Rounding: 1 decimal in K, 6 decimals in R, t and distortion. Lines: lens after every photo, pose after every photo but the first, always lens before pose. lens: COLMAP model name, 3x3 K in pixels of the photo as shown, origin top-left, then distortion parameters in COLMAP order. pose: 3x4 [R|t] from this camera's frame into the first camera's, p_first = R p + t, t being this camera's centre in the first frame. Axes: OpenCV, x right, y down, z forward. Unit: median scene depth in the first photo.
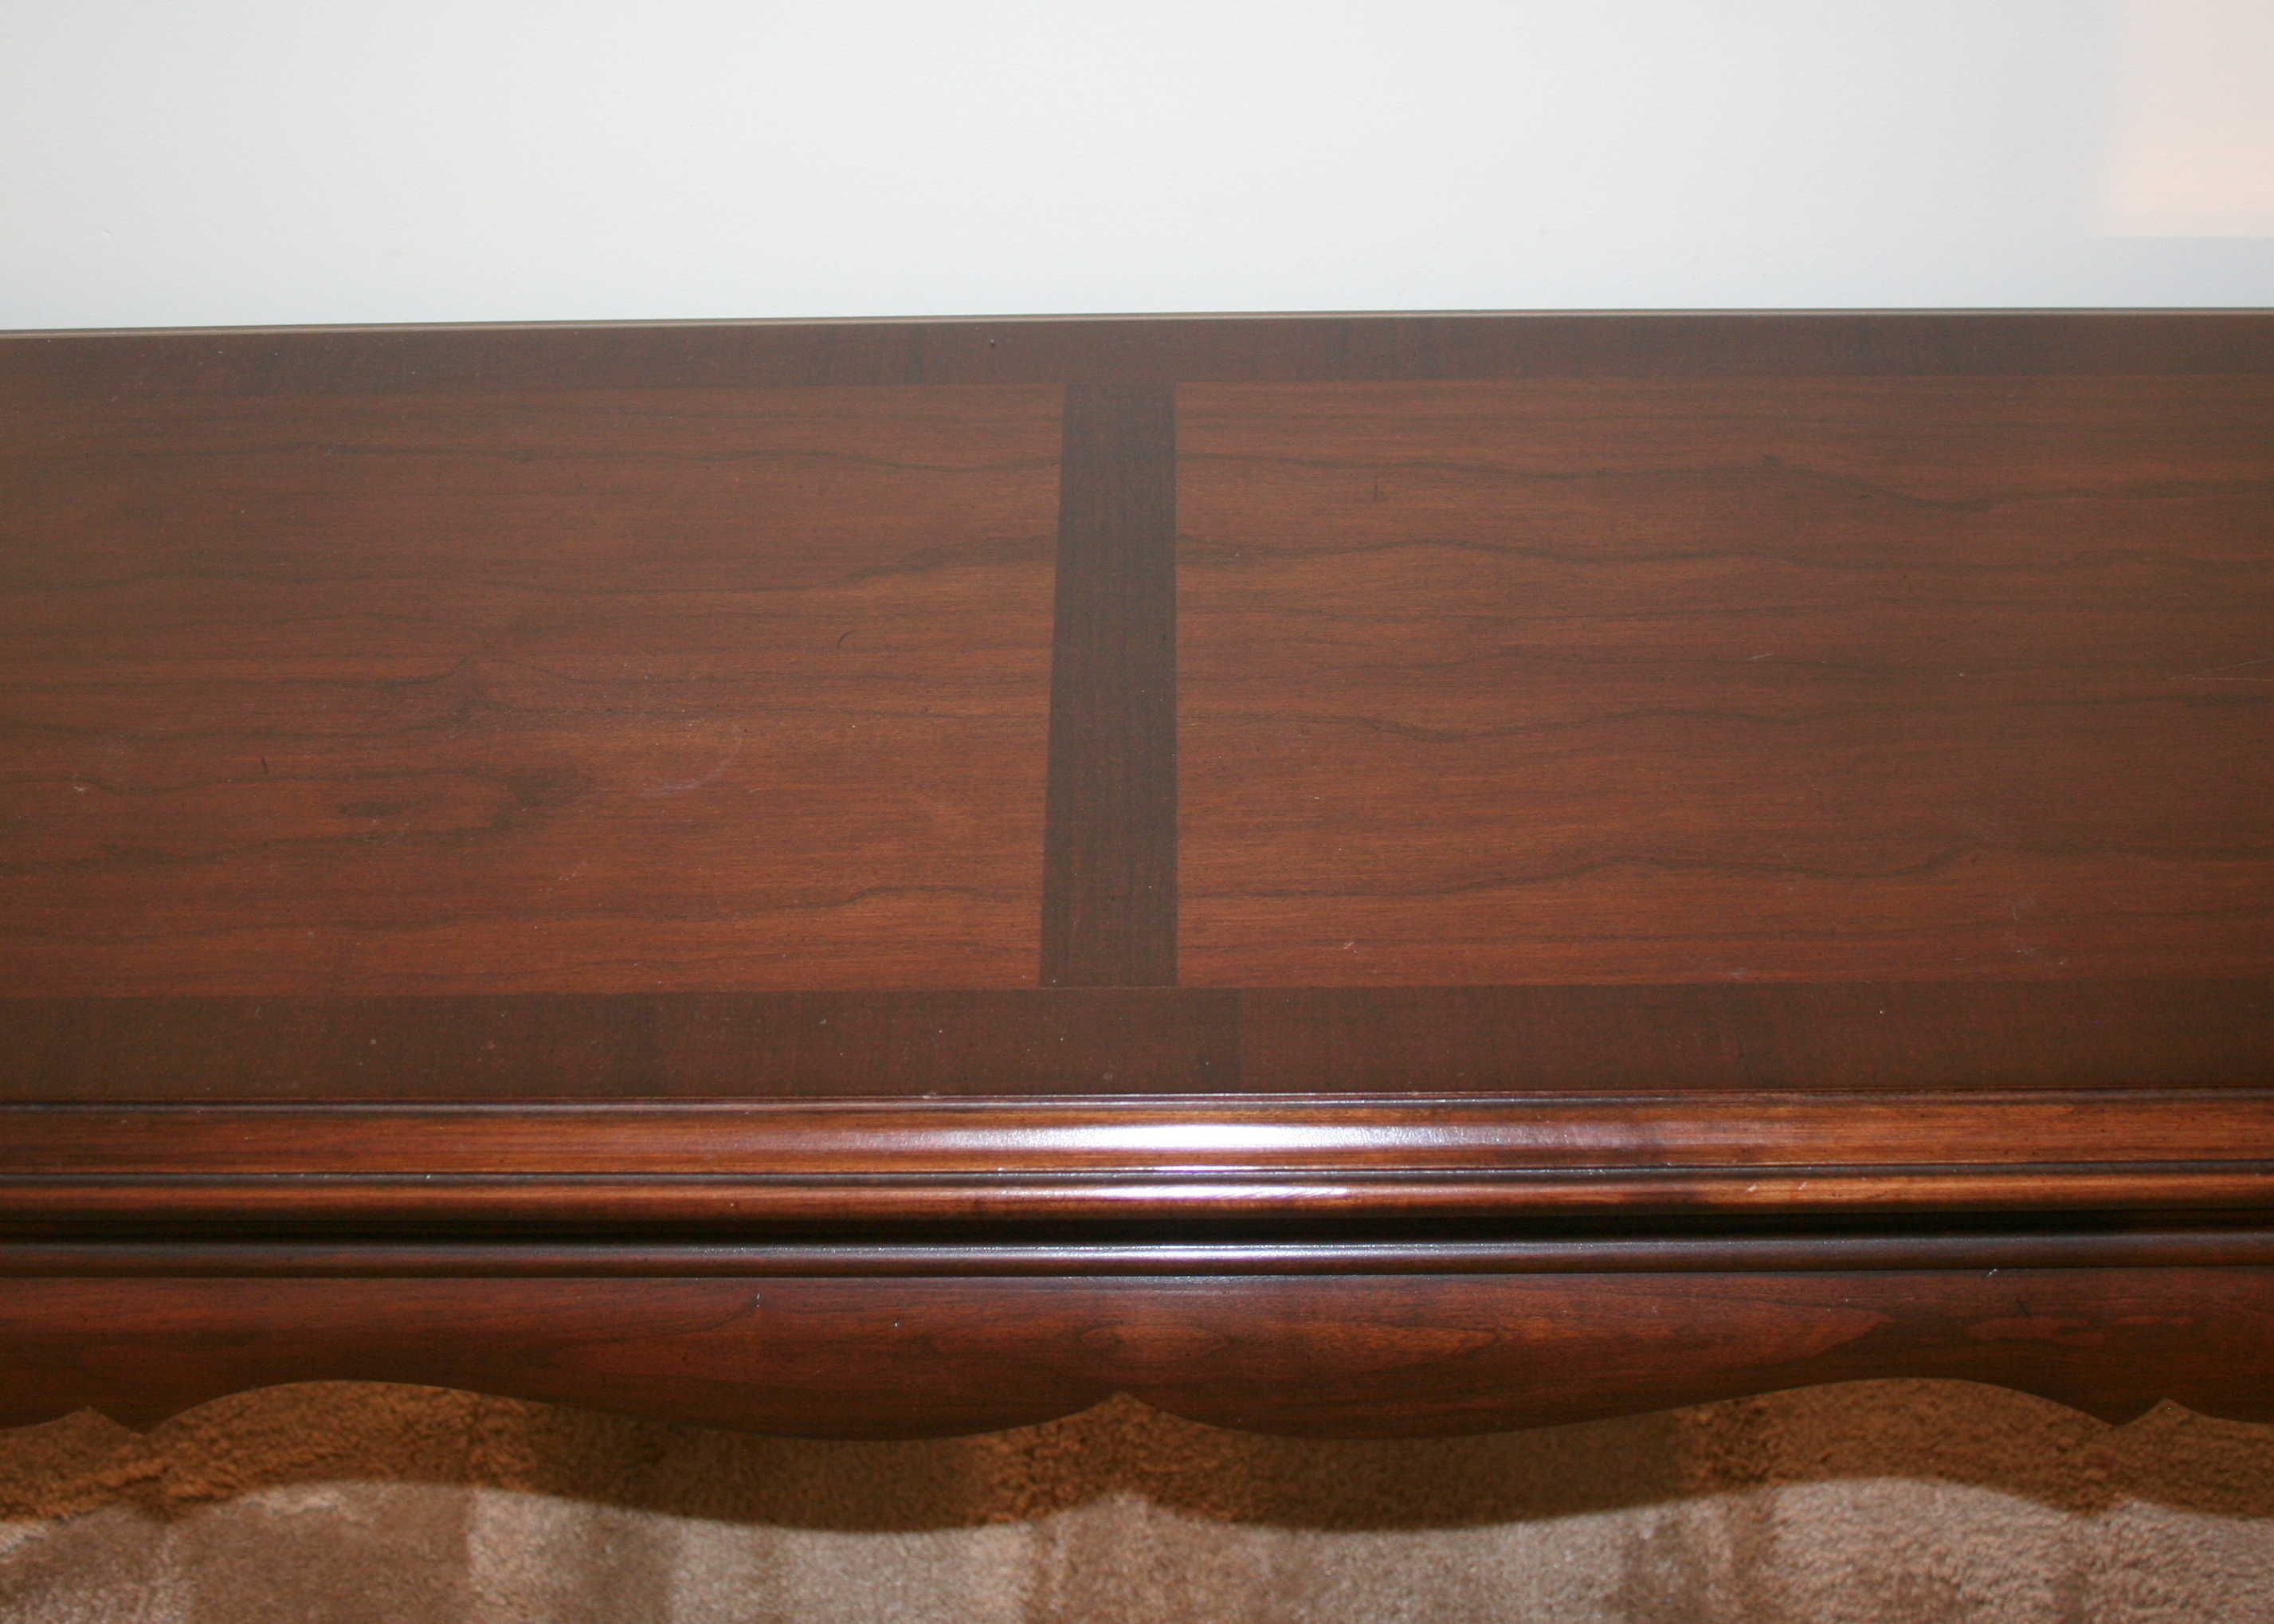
lens RADIAL K [[2610.3, 0, 1132.1], [0, 2610.3, 659.5], [0, 0, 1]] dist [-0.084930, 0.081992]
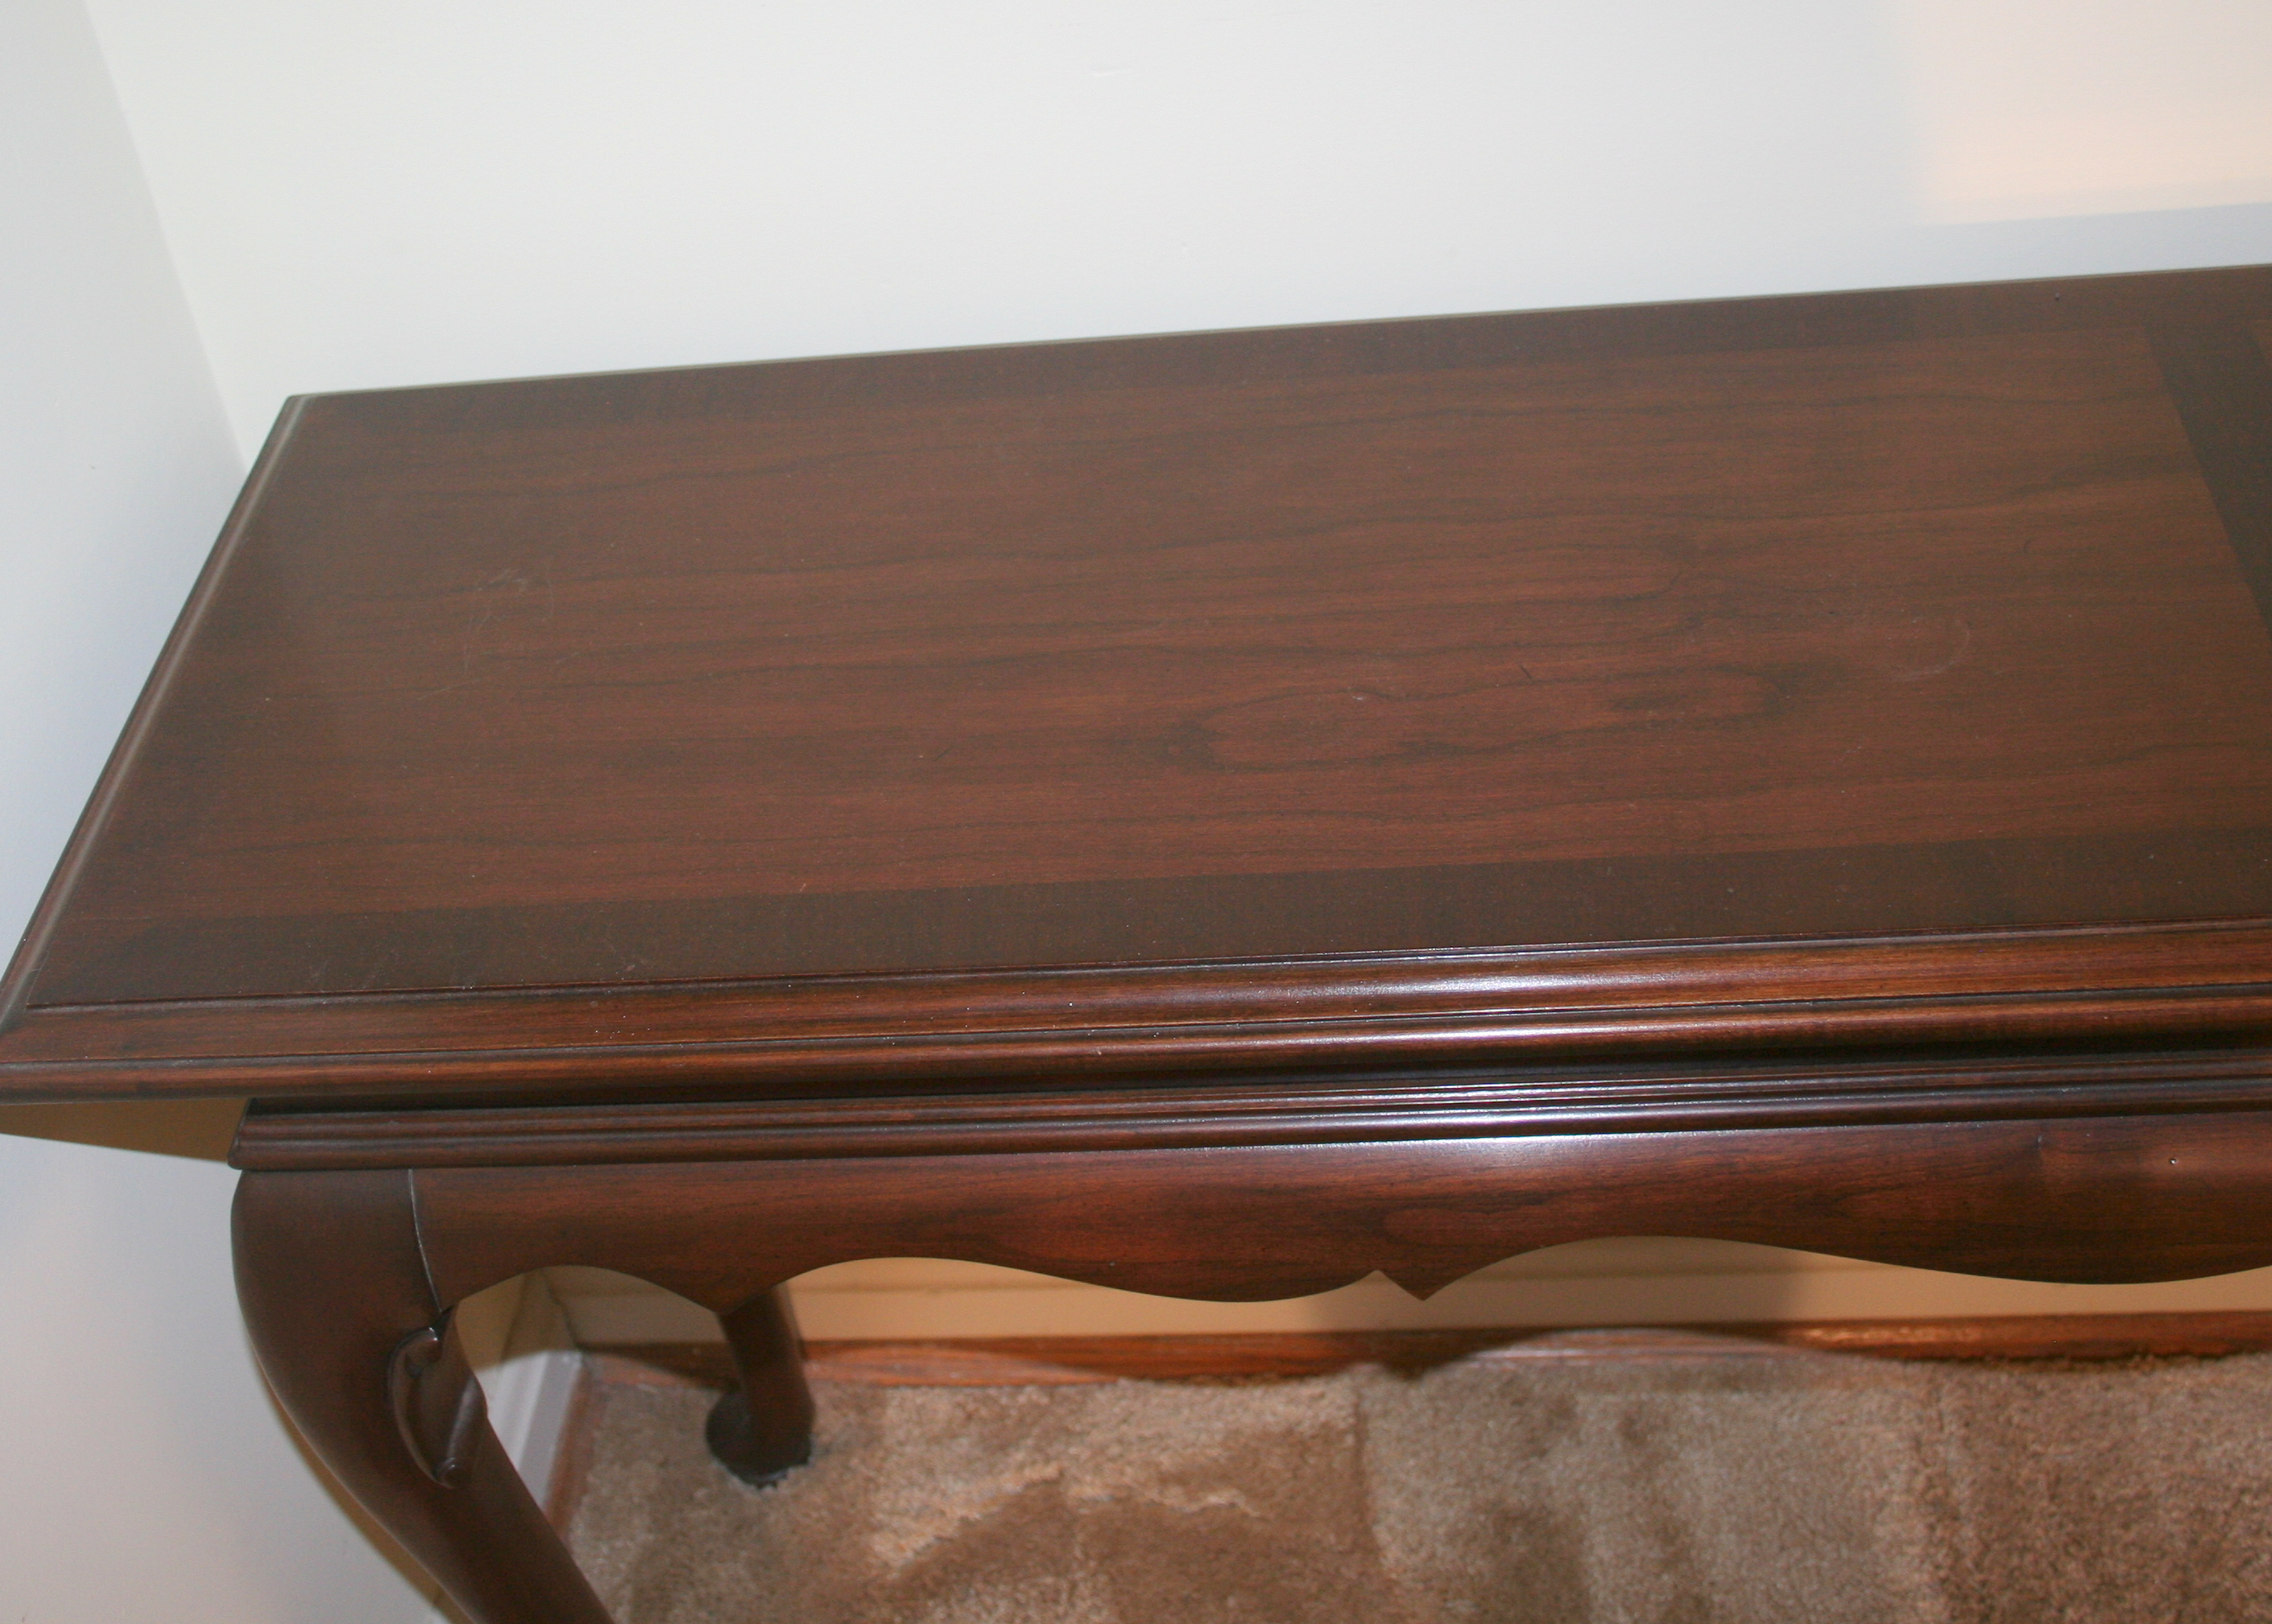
lens RADIAL K [[2607.5, 0, 1131.1], [0, 2607.5, 659.7], [0, 0, 1]] dist [-0.084930, 0.081992]
pose [[0.992946, -0.039155, -0.111912, -0.226599], [0.030956, 0.996771, -0.074088, 0.067308], [0.114452, 0.070101, 0.990952, -0.063905]]
